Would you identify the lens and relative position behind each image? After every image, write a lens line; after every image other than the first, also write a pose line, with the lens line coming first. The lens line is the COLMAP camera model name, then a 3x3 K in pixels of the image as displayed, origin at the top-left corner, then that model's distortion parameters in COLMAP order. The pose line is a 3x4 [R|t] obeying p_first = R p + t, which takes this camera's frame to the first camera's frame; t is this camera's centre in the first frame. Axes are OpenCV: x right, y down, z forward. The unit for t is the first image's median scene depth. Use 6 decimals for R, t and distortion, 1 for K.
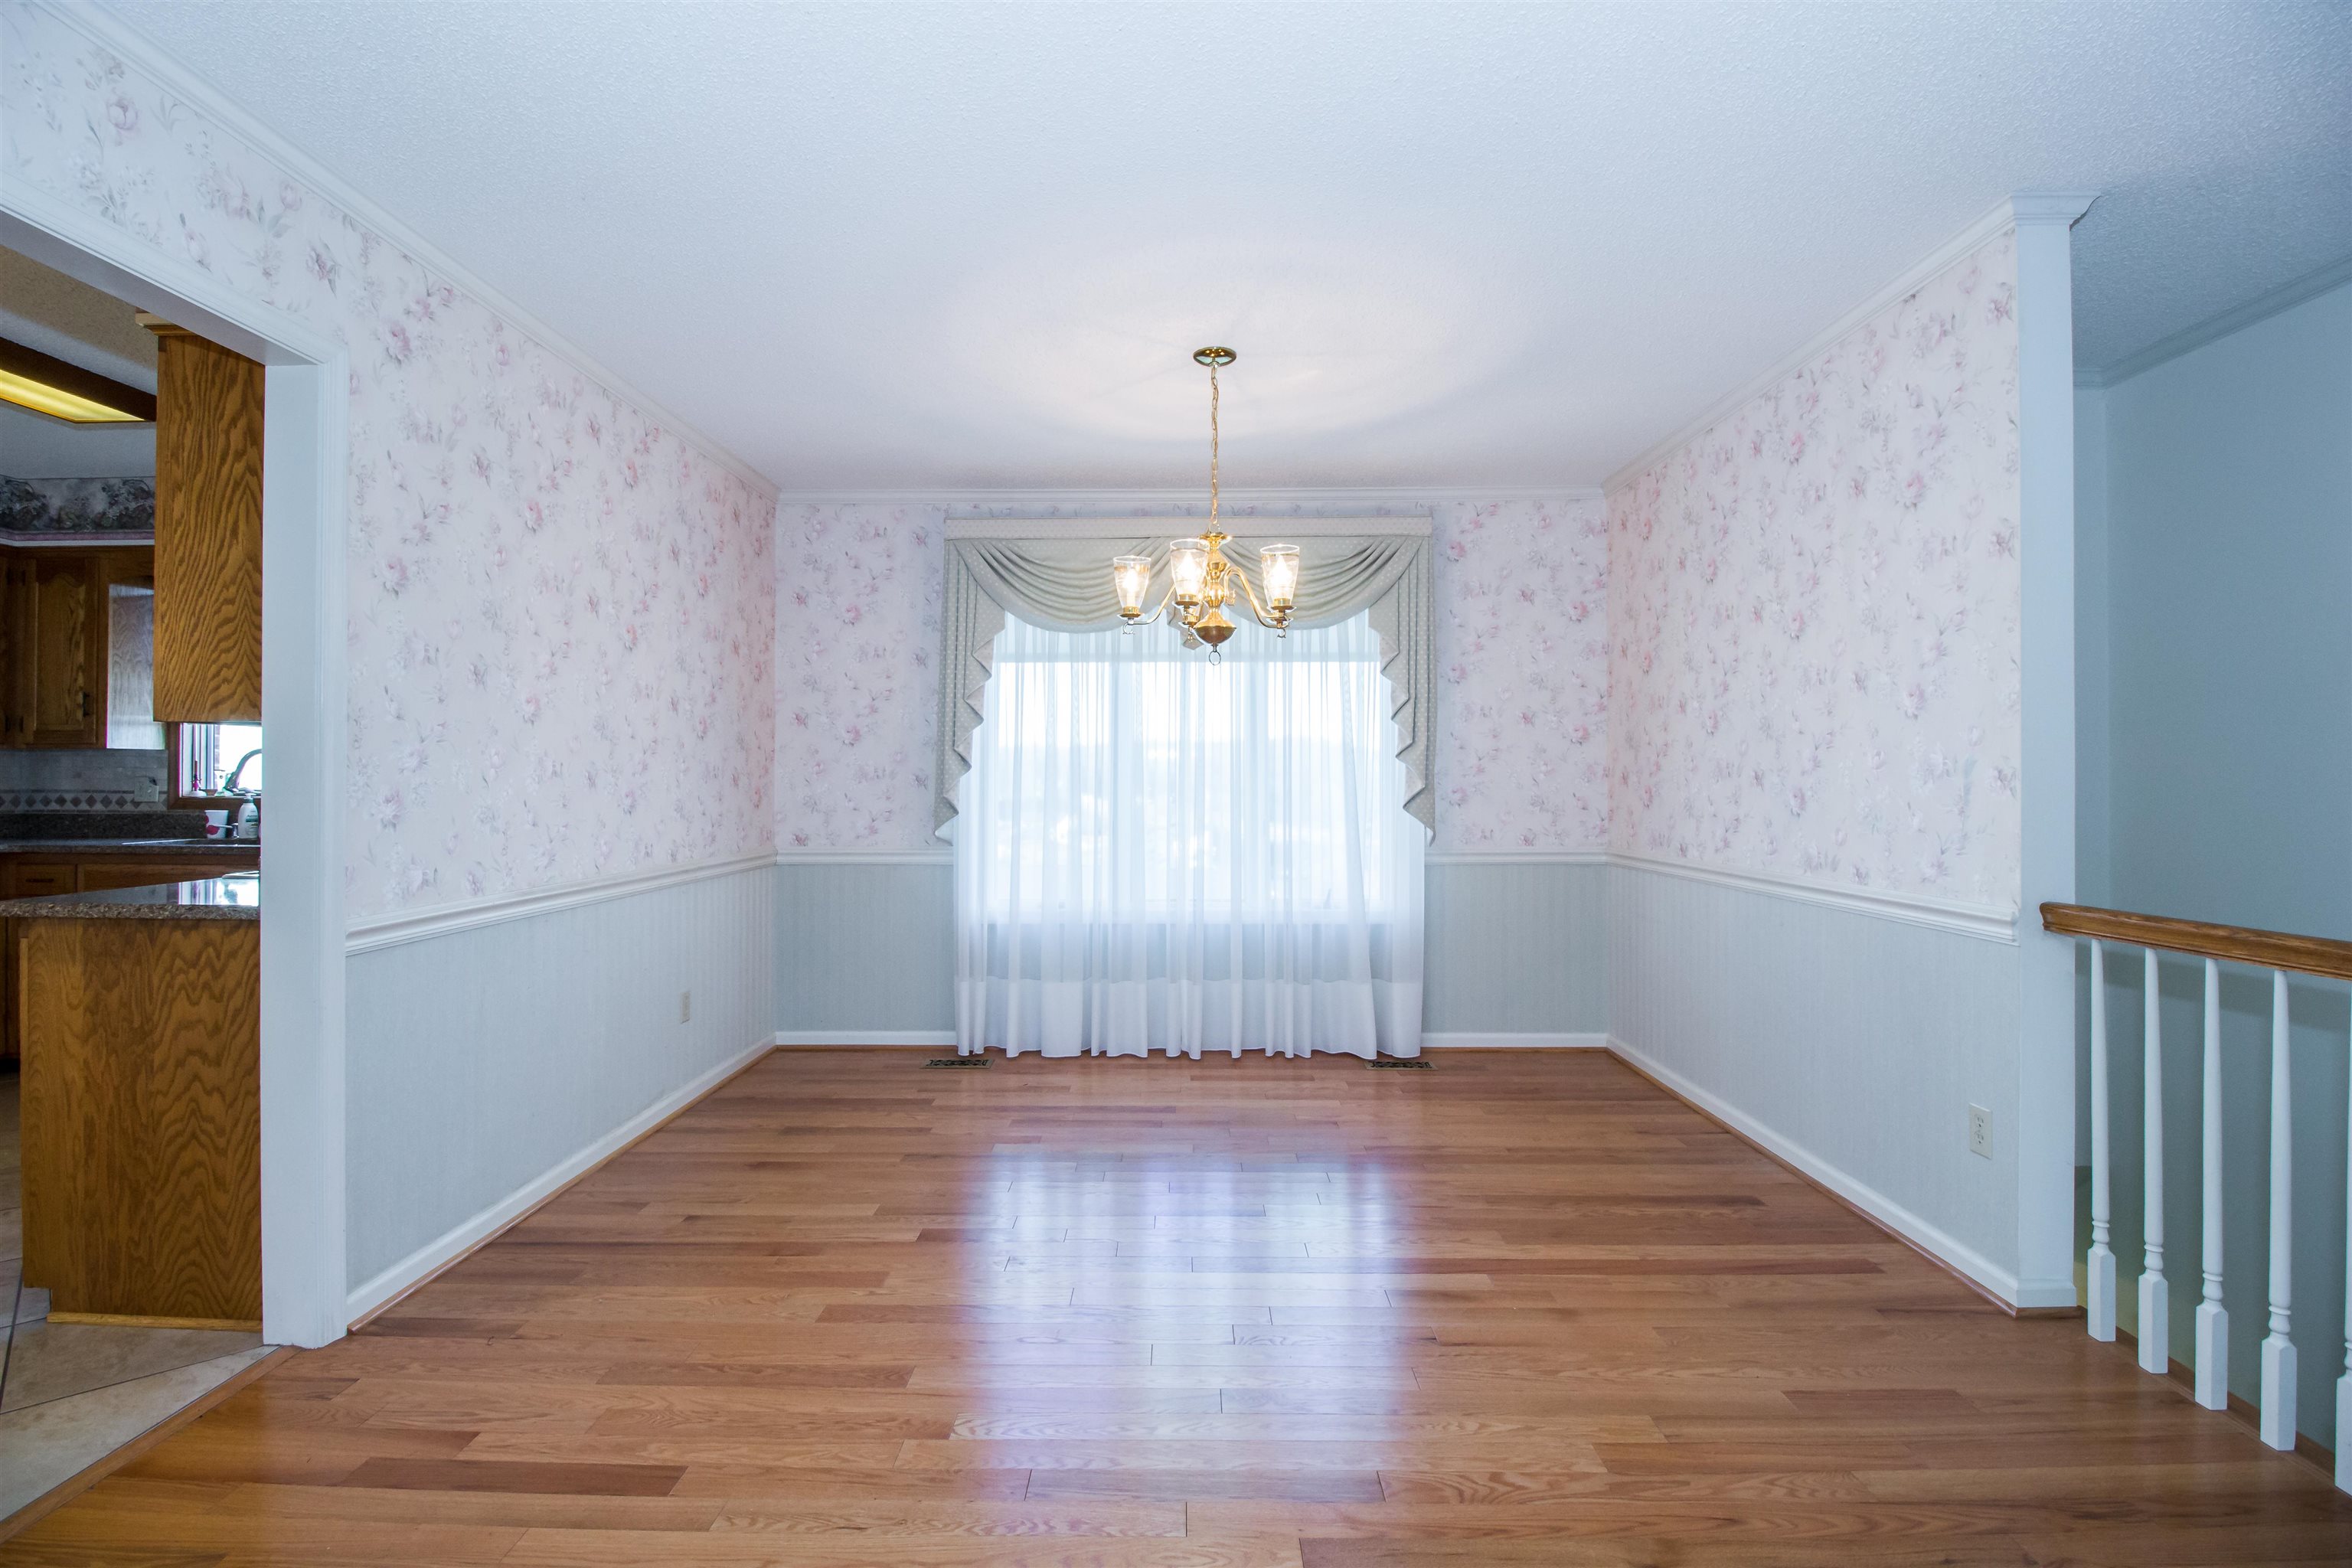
lens RADIAL K [[1088.5, 0, 1162.6], [0, 1088.5, 773.0], [0, 0, 1]] dist [-0.005718, -0.008671]
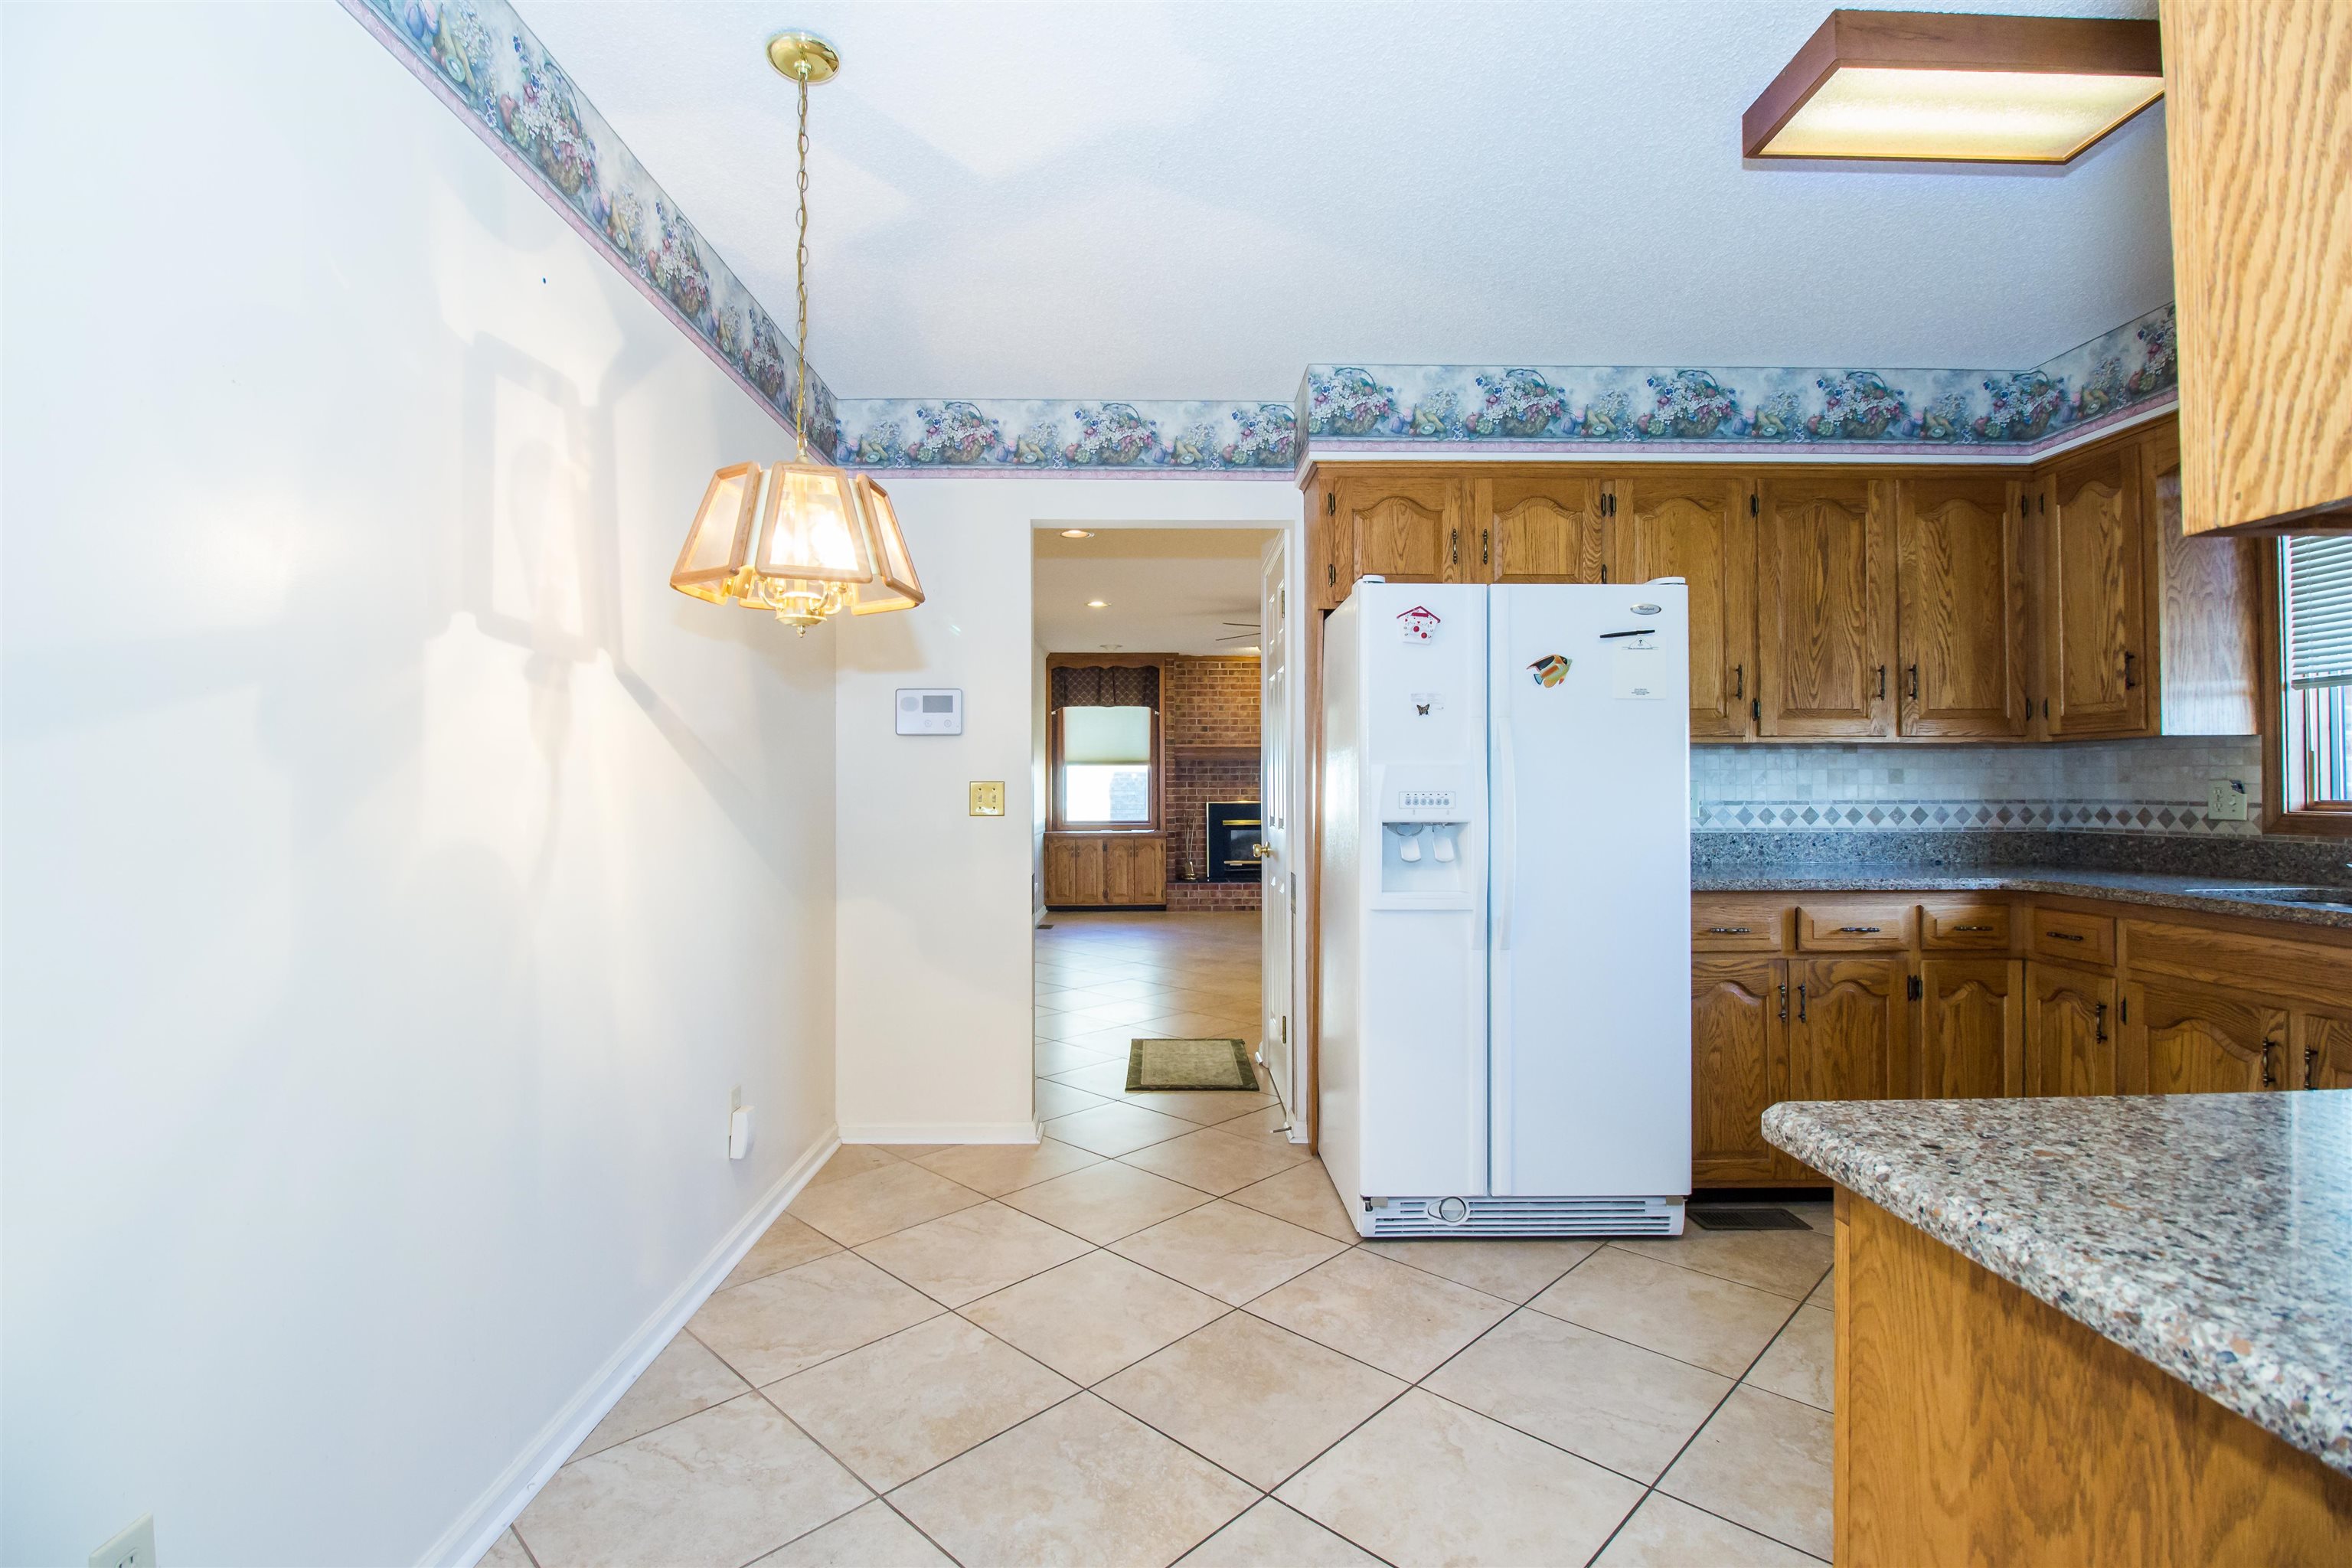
lens RADIAL K [[1088.5, 0, 1170.6], [0, 1088.5, 774.4], [0, 0, 1]] dist [-0.005718, -0.008671]
pose [[0.028873, -0.015490, -0.999463, -0.361667], [0.010873, 0.999826, -0.015181, 0.003376], [0.999524, -0.010429, 0.029036, 0.392627]]
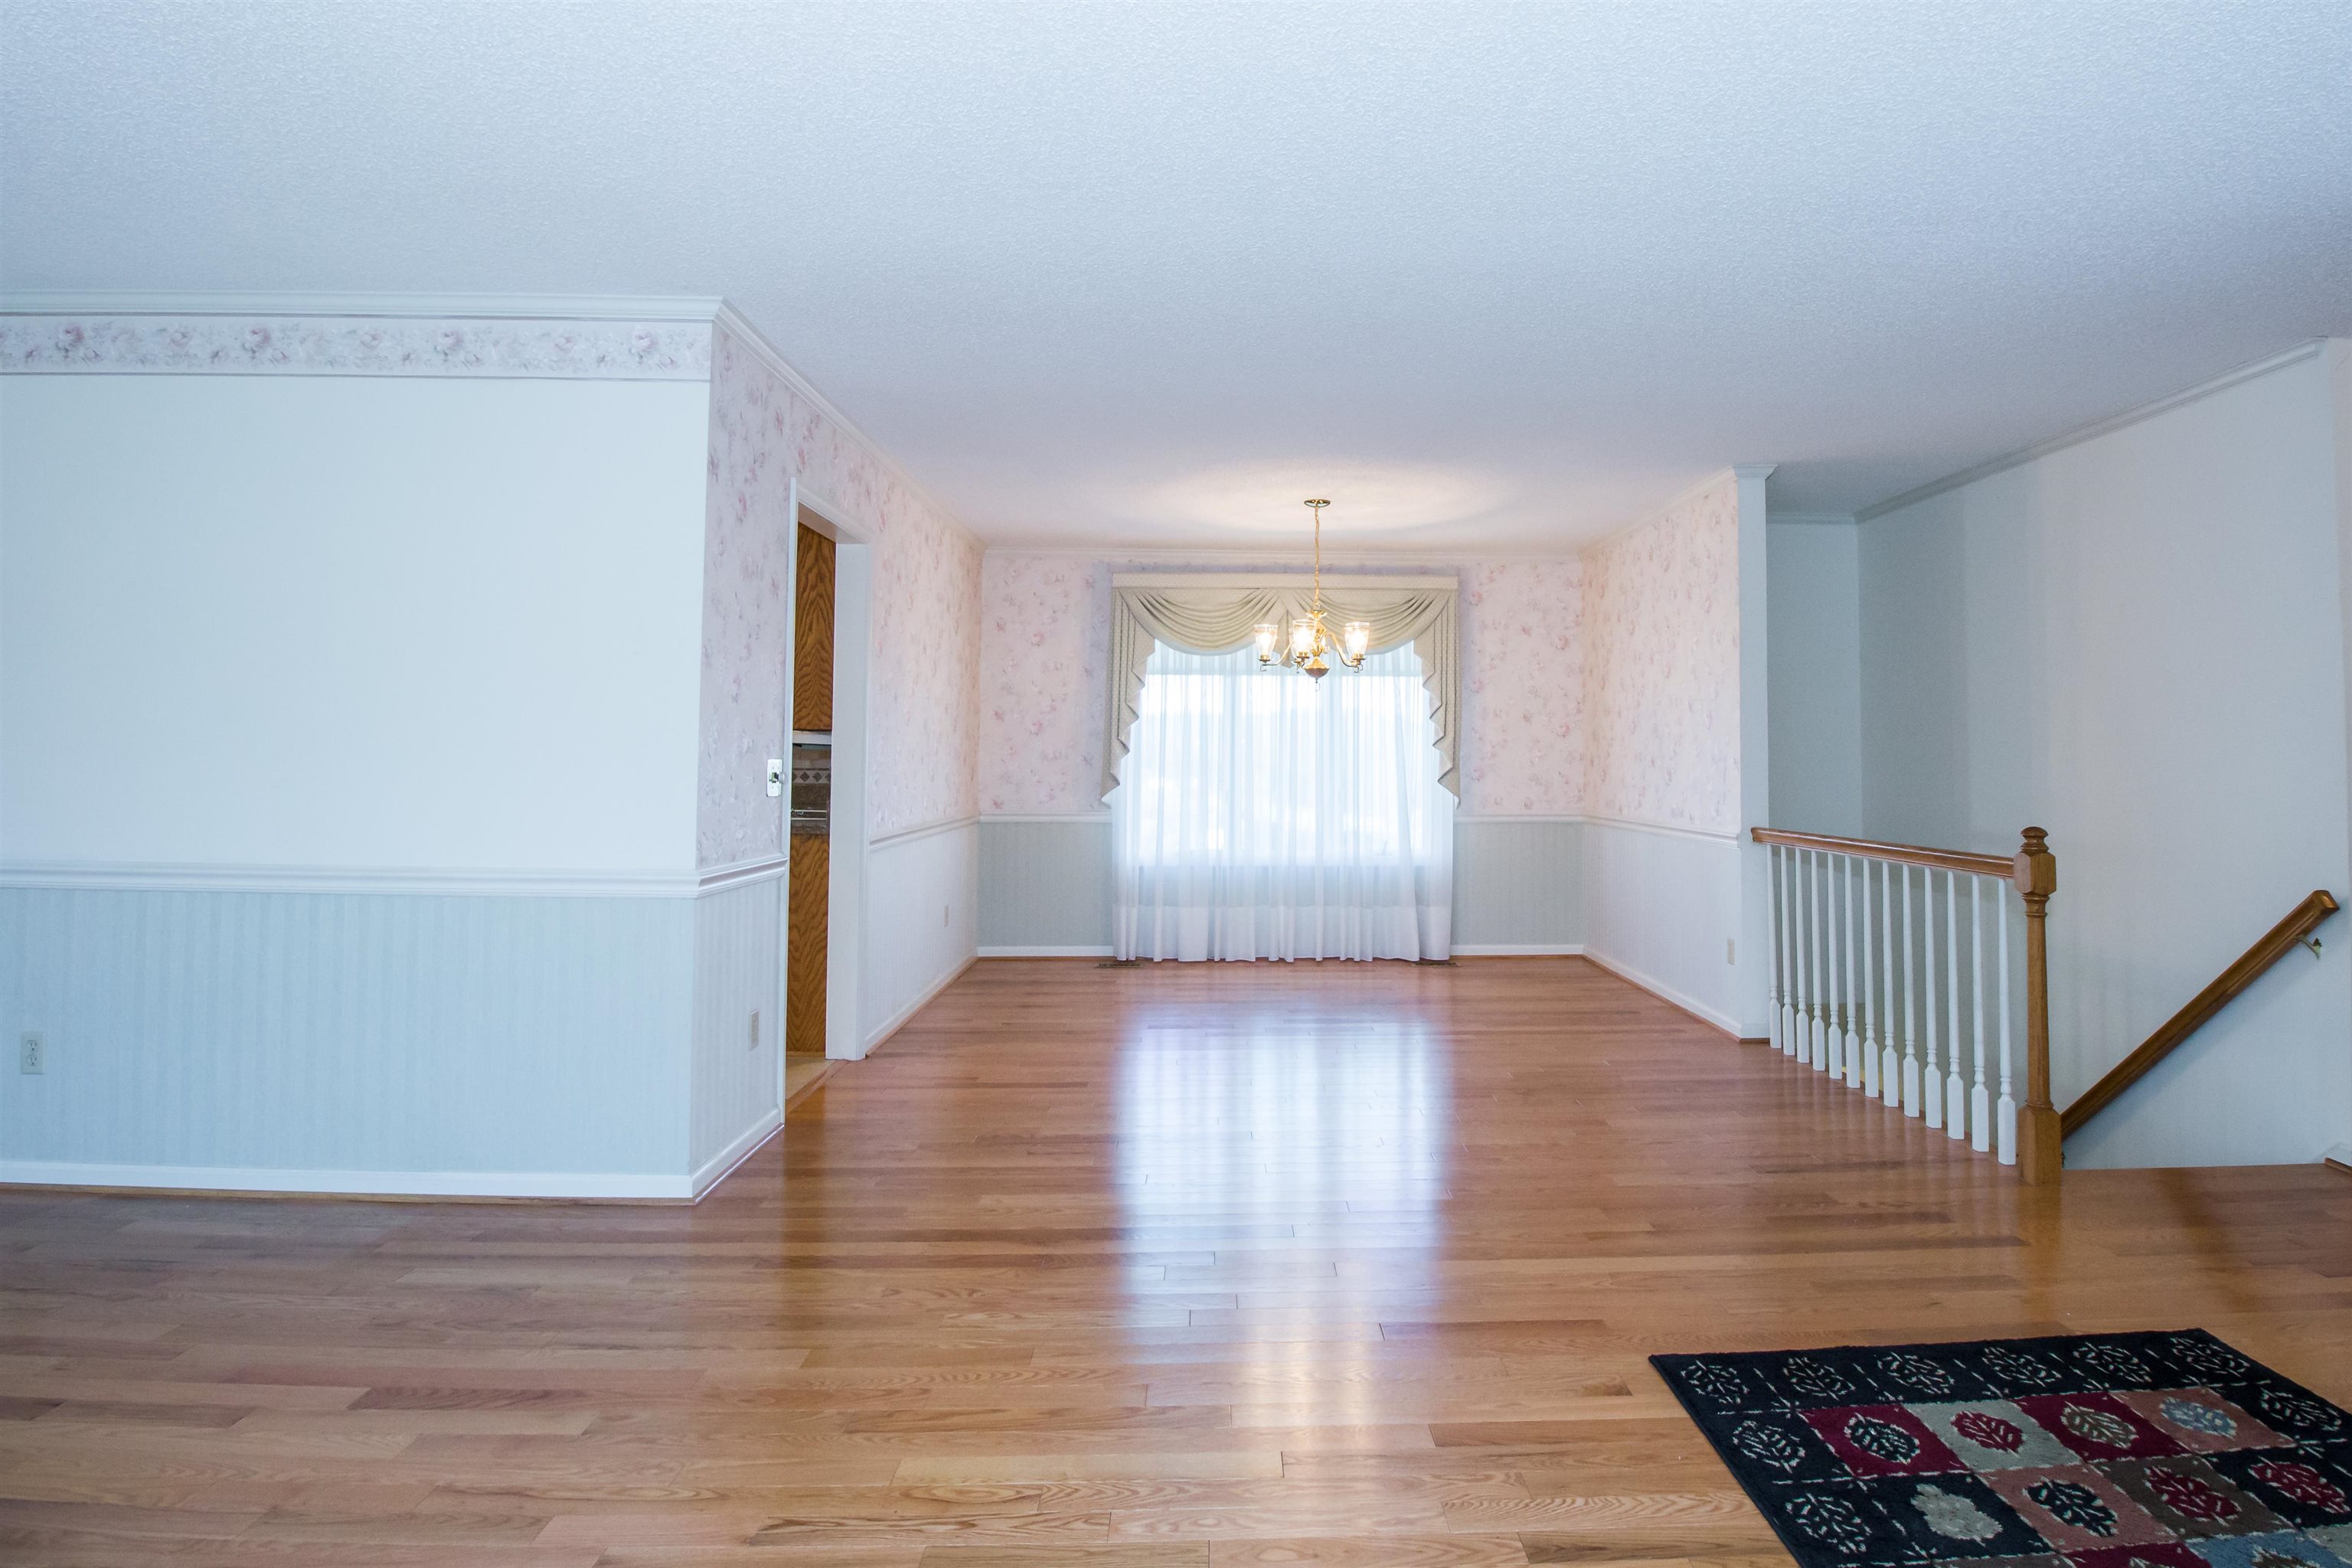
lens RADIAL K [[1278.3, 0, 1284.8], [0, 1278.3, 702.6], [0, 0, 1]] dist [-0.031584, -0.005415]
pose [[0.997083, 0.007734, 0.075938, -0.105005], [-0.004857, 0.999266, -0.037995, -0.006860], [-0.076176, 0.037515, 0.996388, -0.649826]]
